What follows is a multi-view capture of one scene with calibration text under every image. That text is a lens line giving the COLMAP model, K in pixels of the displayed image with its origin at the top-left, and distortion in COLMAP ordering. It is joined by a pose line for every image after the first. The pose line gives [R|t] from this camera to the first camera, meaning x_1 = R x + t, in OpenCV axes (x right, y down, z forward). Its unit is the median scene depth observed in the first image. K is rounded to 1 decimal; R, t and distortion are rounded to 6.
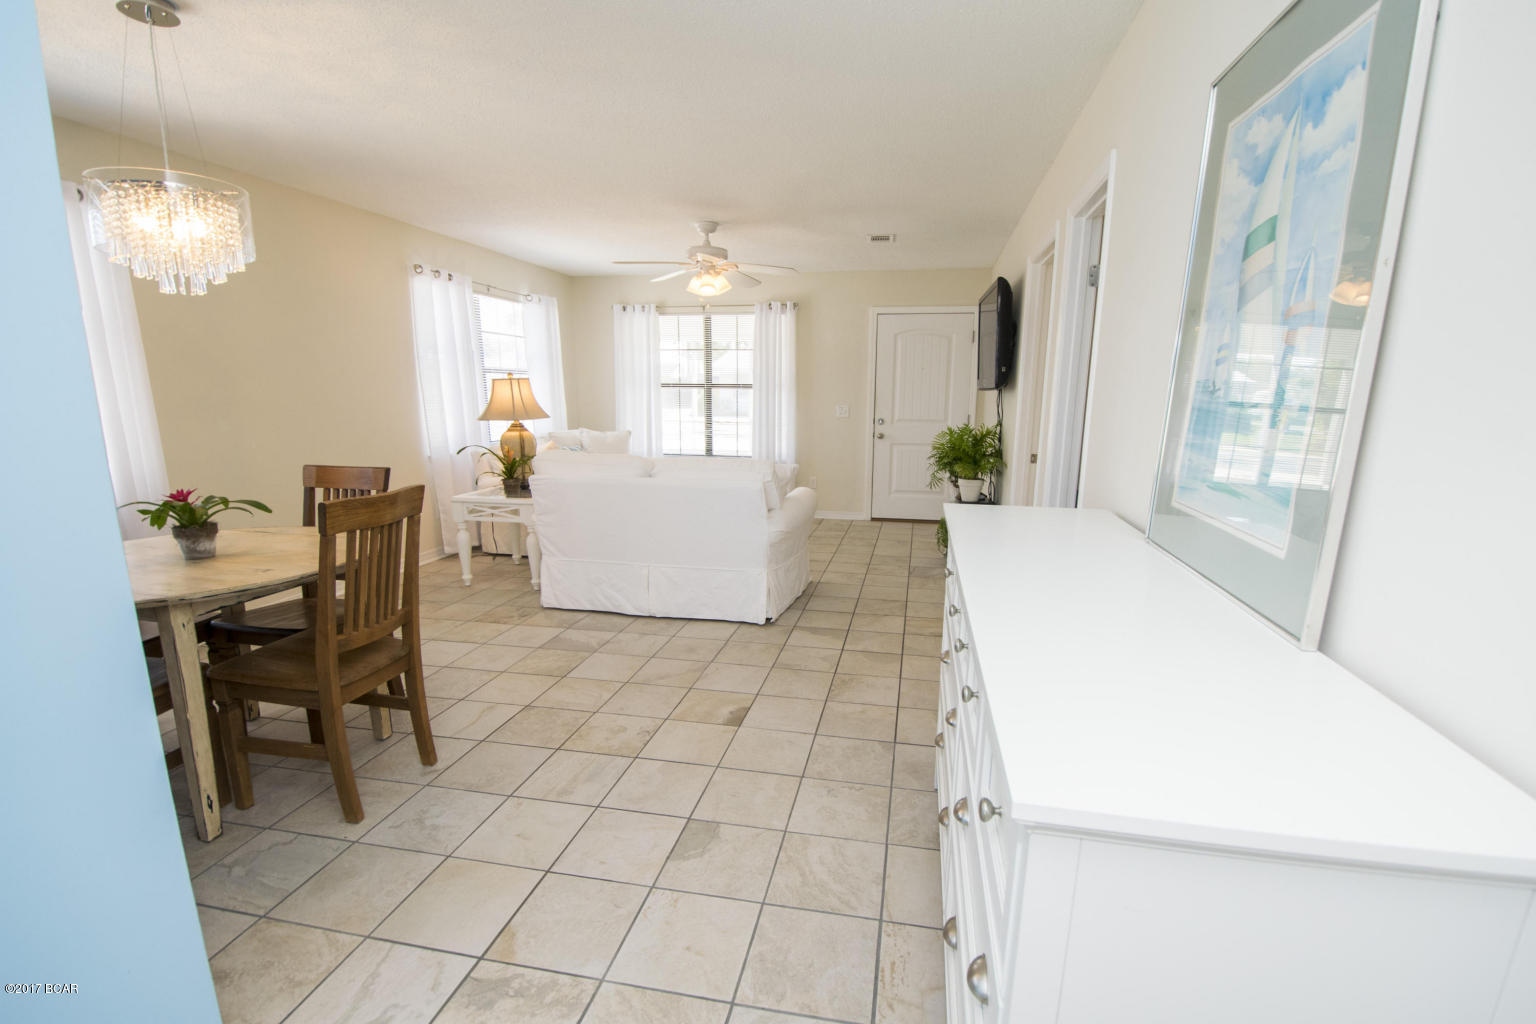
lens RADIAL K [[710.8, 0, 767.9], [0, 710.8, 531.3], [0, 0, 1]] dist [-0.000677, -0.000130]
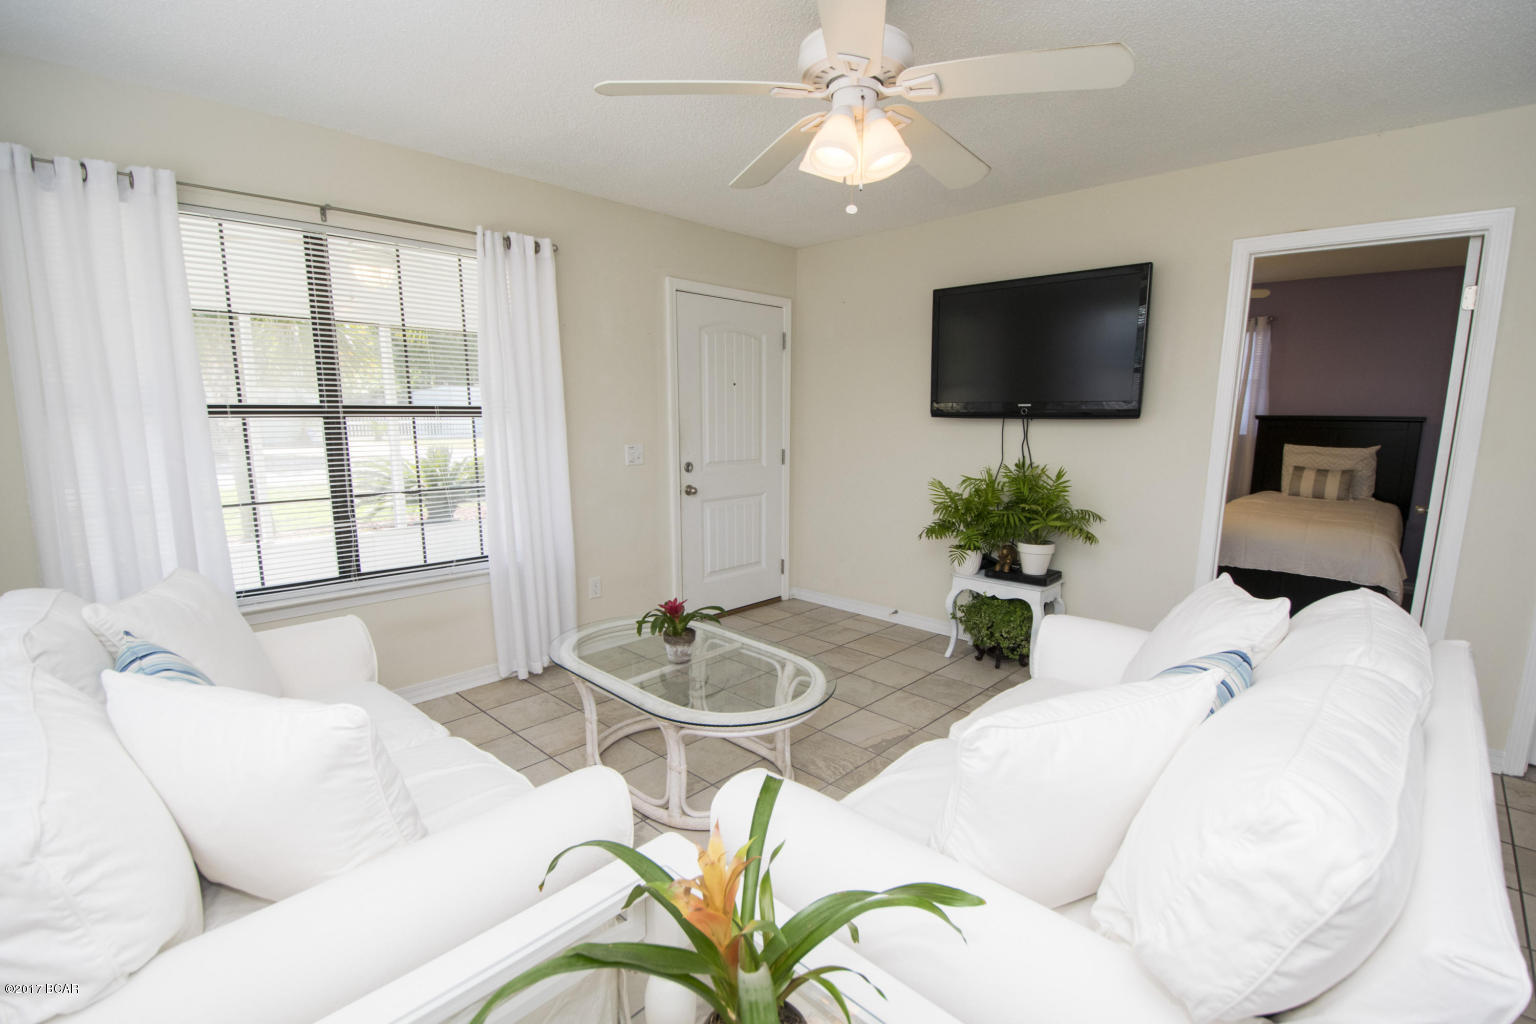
lens RADIAL K [[710.8, 0, 767.9], [0, 710.8, 531.3], [0, 0, 1]] dist [-0.000677, -0.000130]
pose [[0.547448, -0.150602, 0.823177, -0.310011], [0.166513, 0.983607, 0.069215, -0.128923], [-0.820106, 0.099178, 0.563551, 0.596151]]
